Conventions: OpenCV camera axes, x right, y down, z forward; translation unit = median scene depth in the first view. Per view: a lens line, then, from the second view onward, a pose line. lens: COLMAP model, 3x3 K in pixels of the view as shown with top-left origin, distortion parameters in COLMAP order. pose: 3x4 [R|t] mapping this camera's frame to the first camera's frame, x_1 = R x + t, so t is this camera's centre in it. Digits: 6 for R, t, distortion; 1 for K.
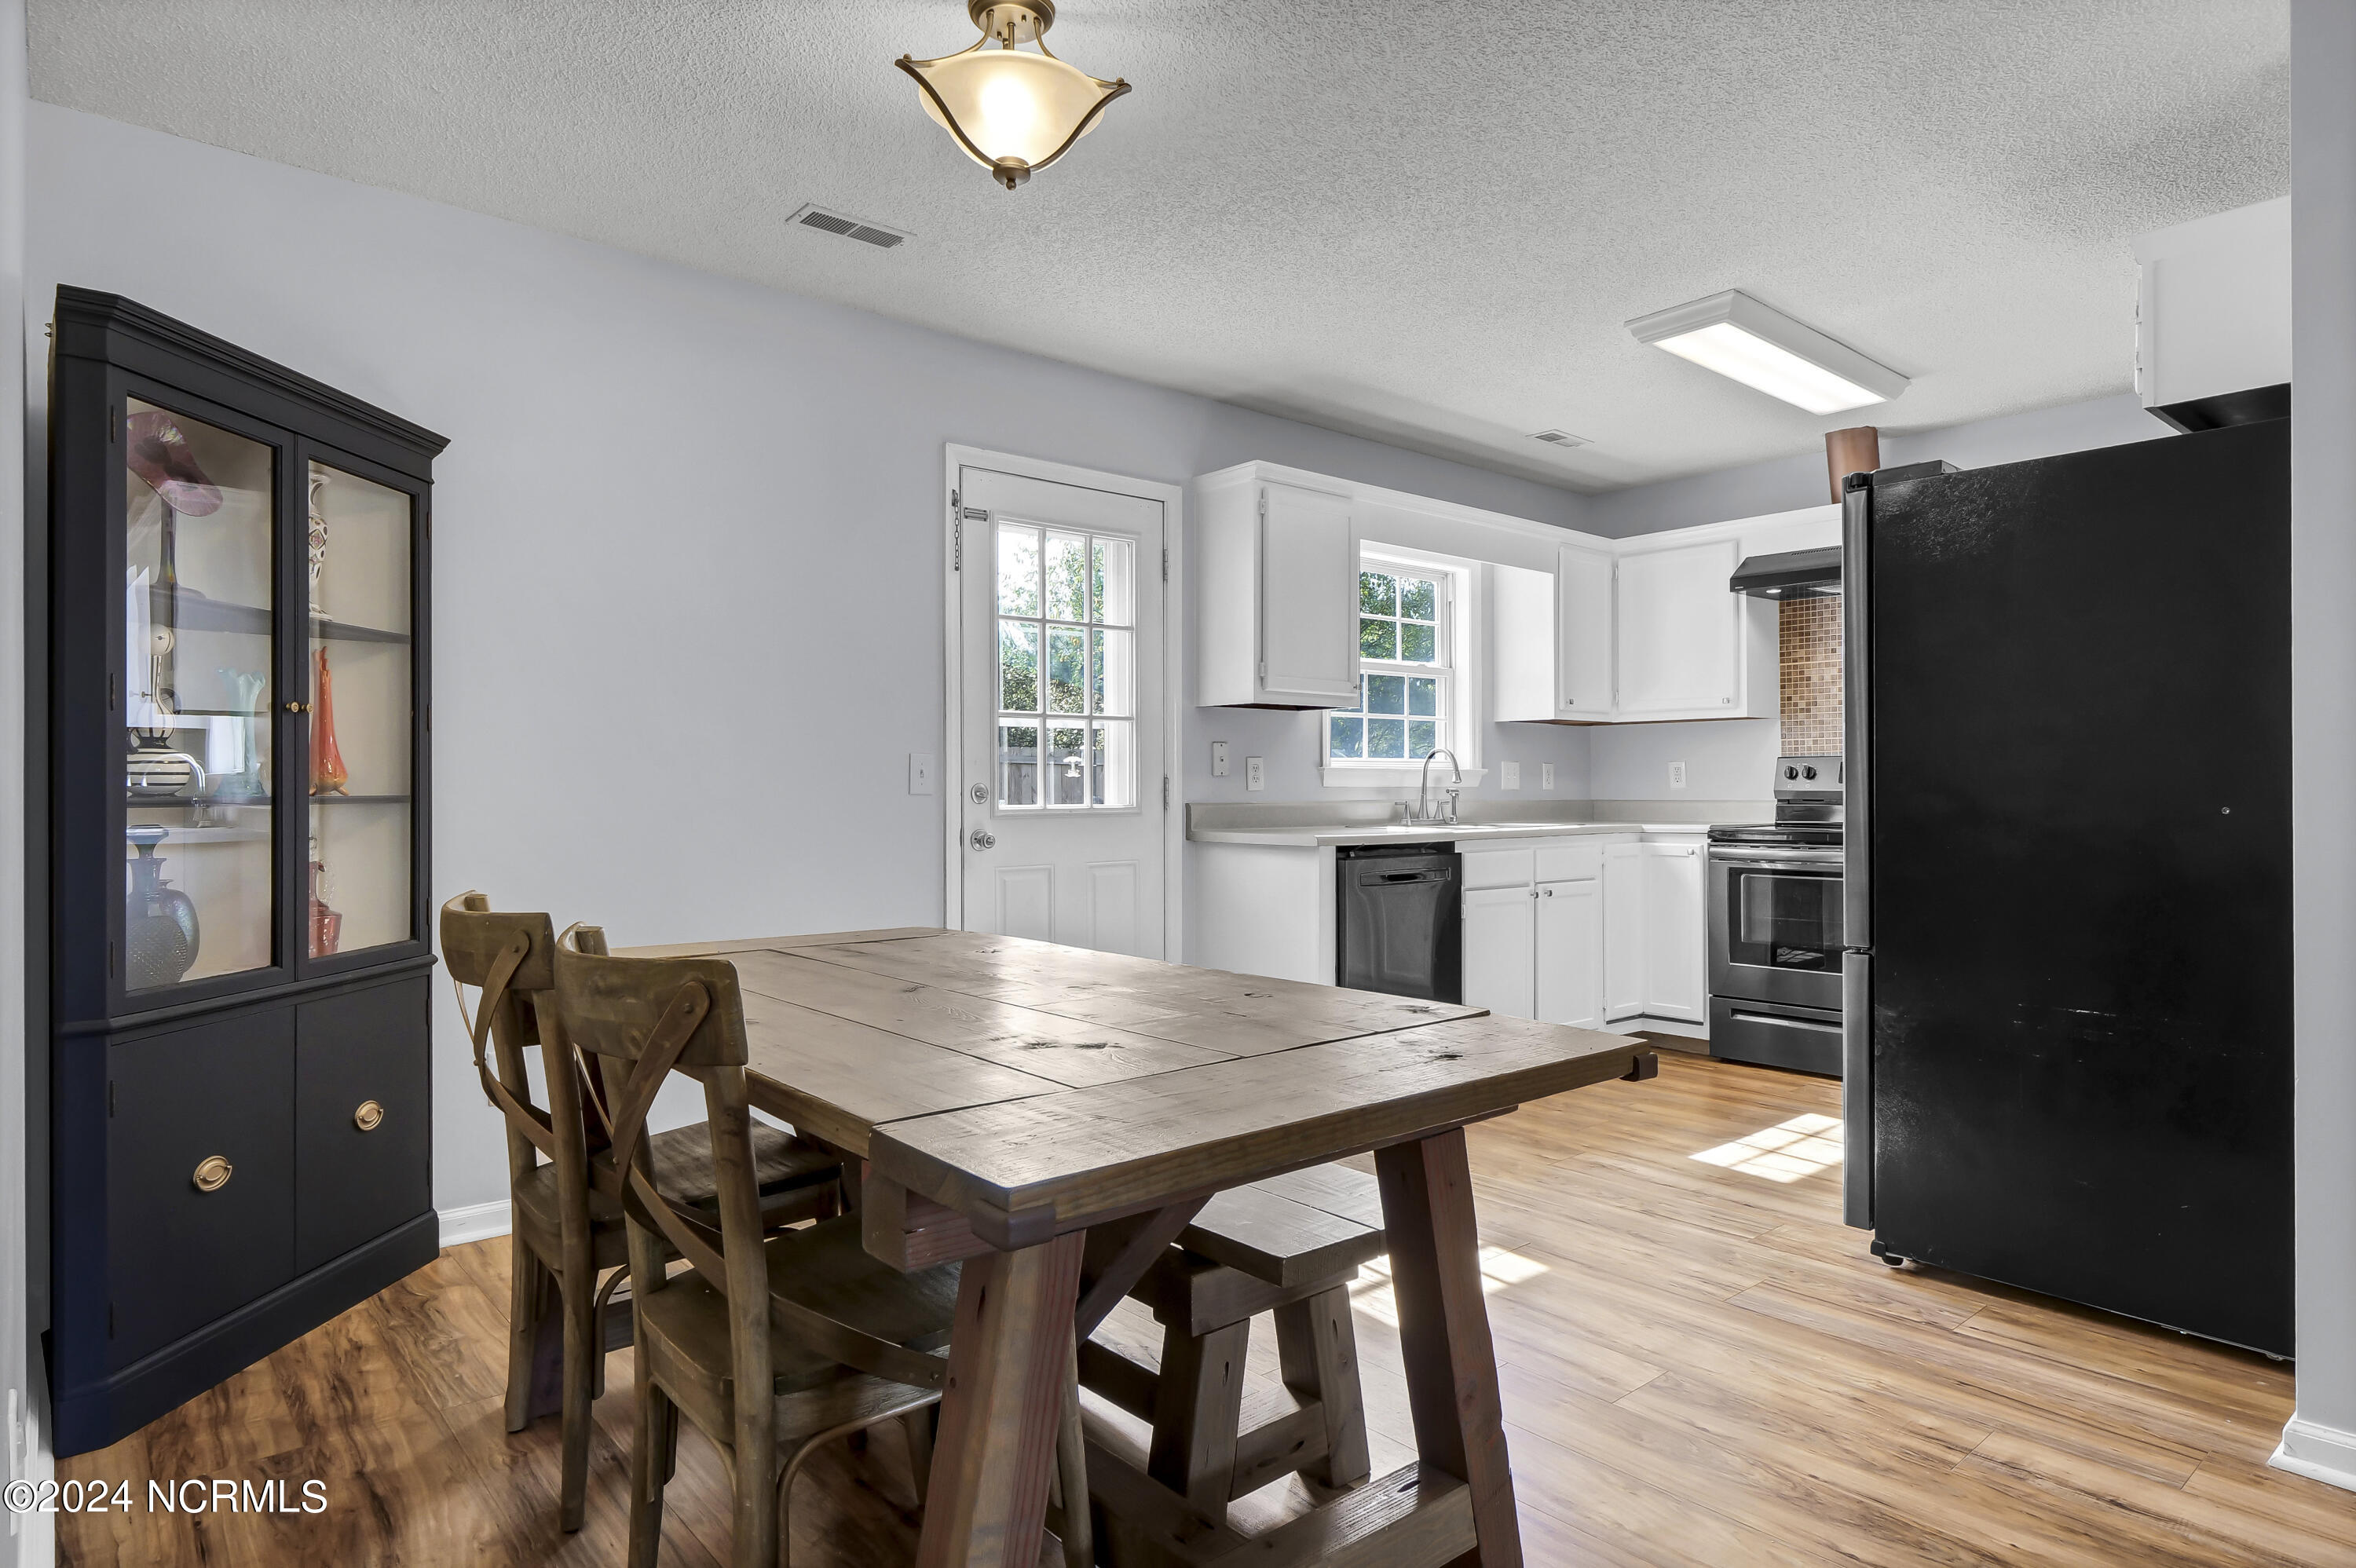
lens RADIAL K [[1293.7, 0, 1178.0], [0, 1293.7, 784.0], [0, 0, 1]] dist [0.000252, -0.000104]
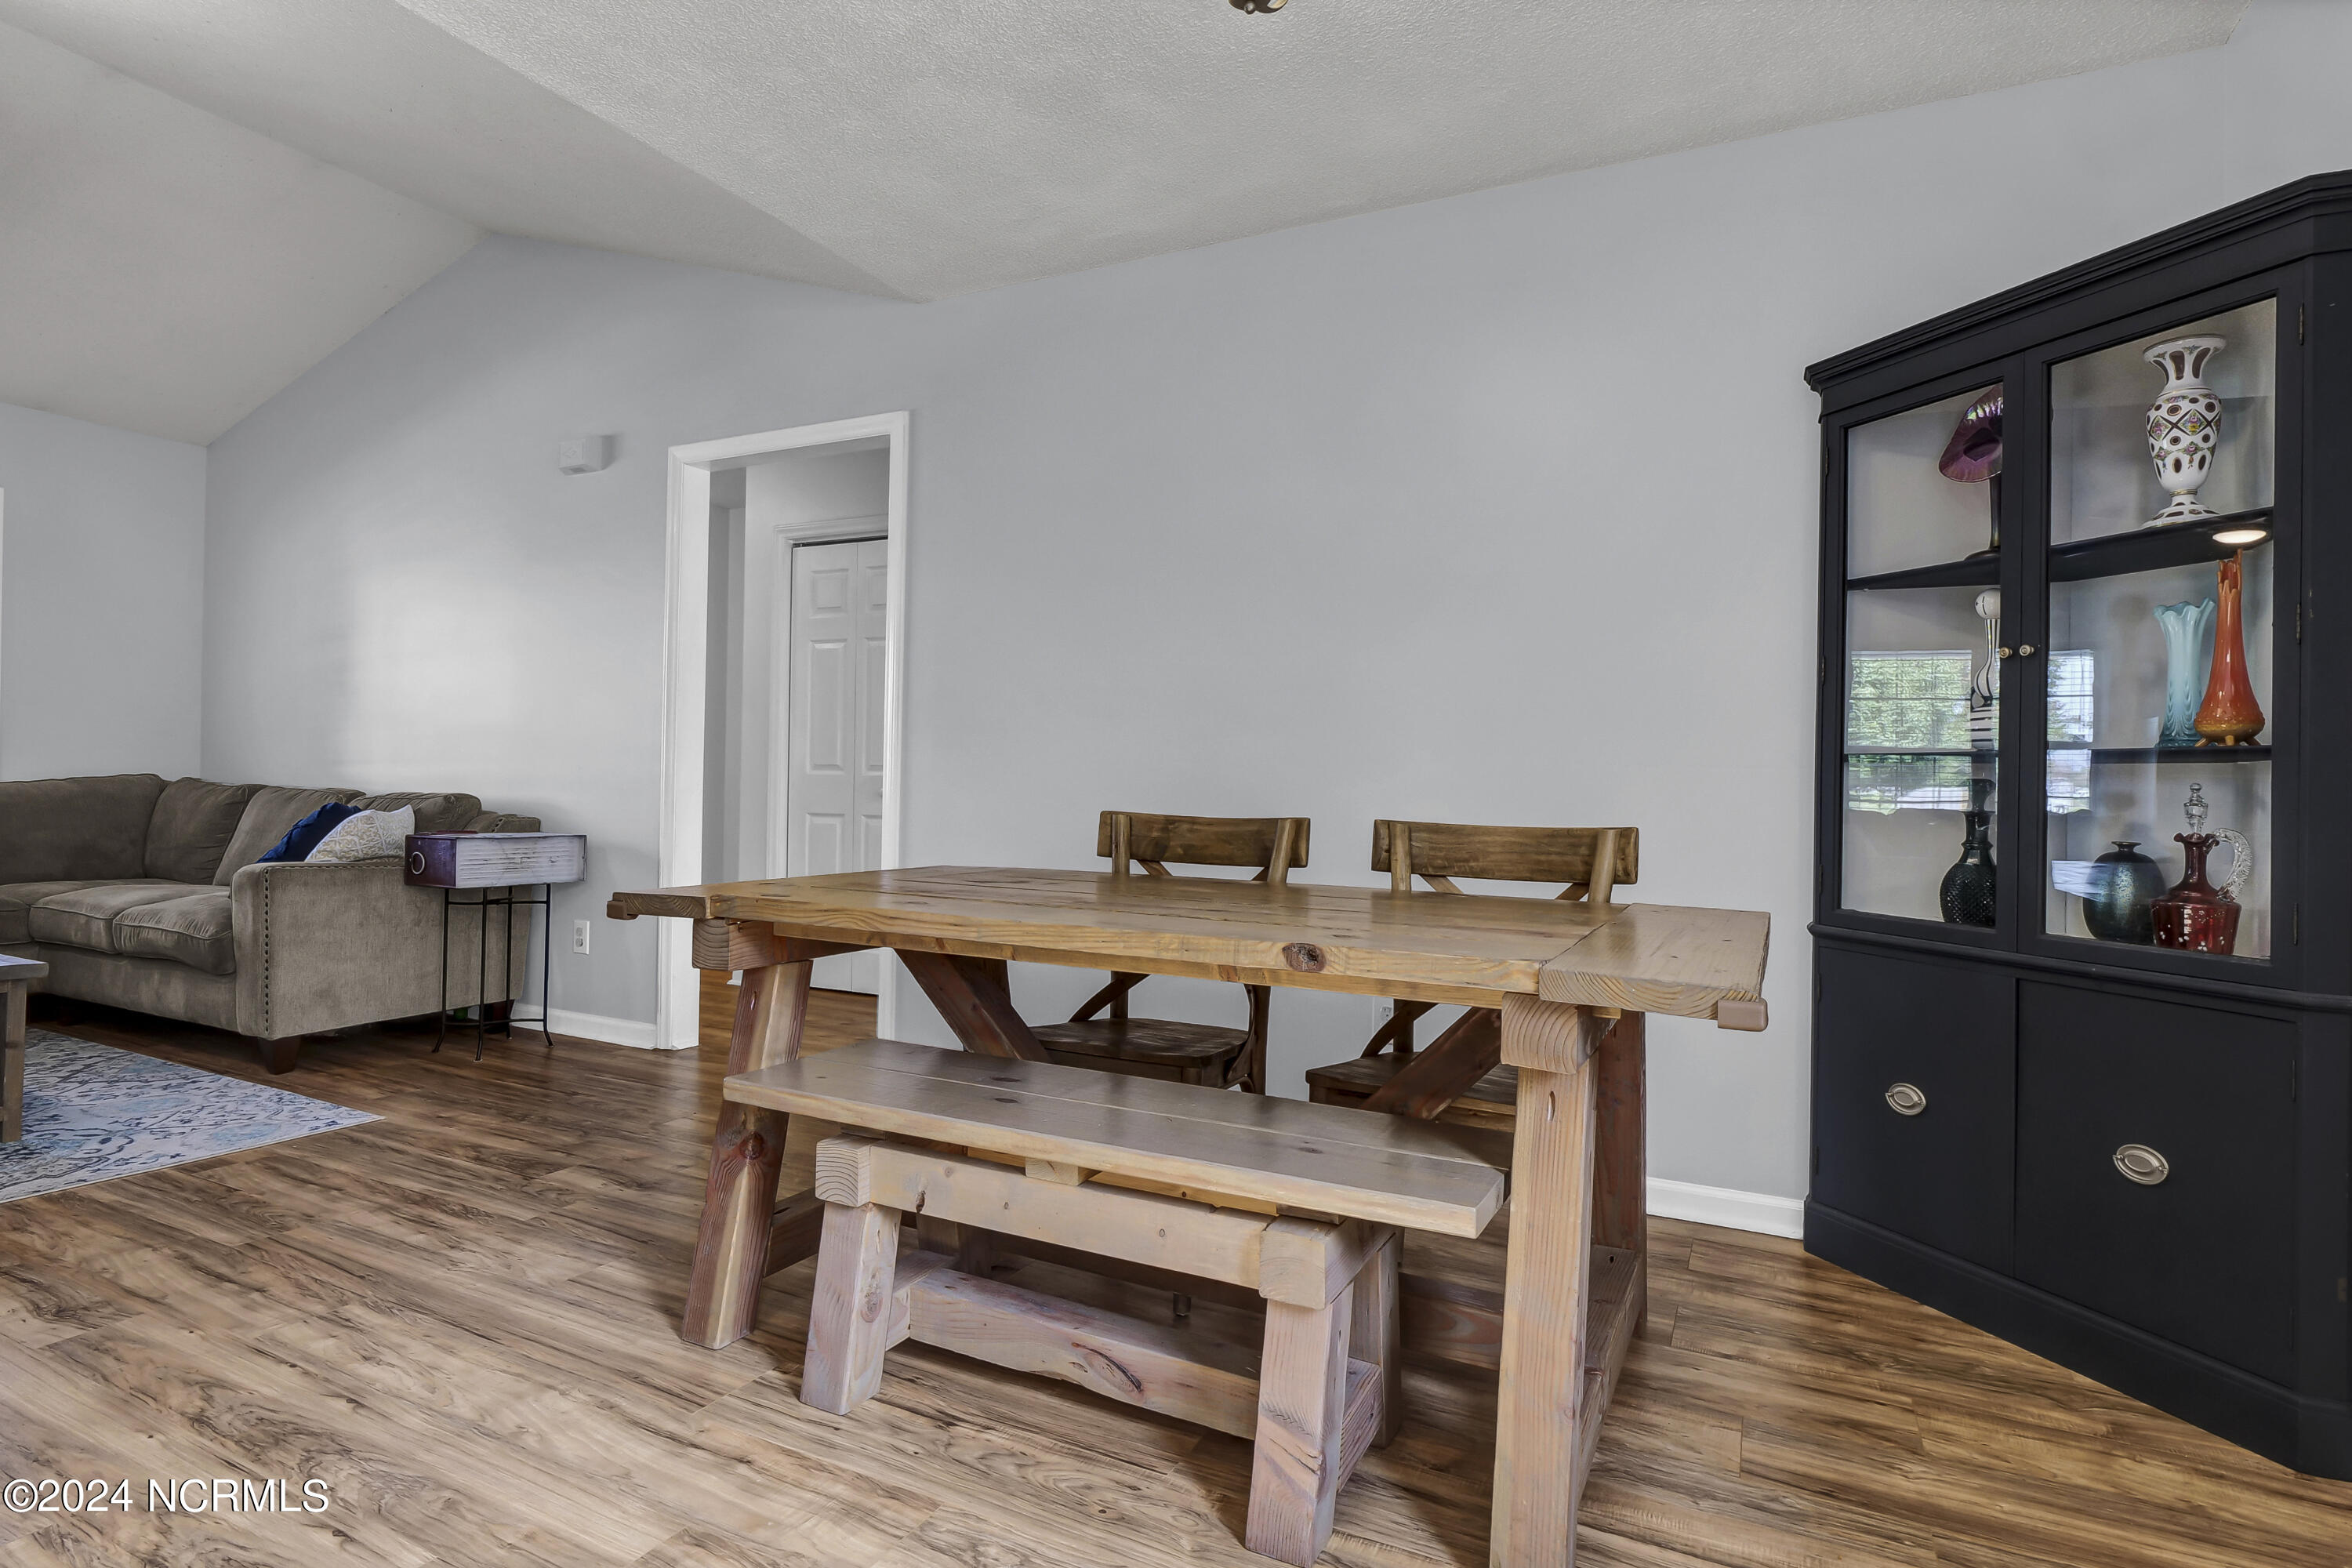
lens RADIAL K [[1233.3, 0, 1176.0], [0, 1233.3, 784.0], [0, 0, 1]] dist [-0.030360, -0.000524]
pose [[-0.924809, -0.018989, -0.379959, 0.208684], [-0.019507, 0.999807, -0.002487, 0.050838], [0.379932, 0.005111, -0.925000, 1.674978]]
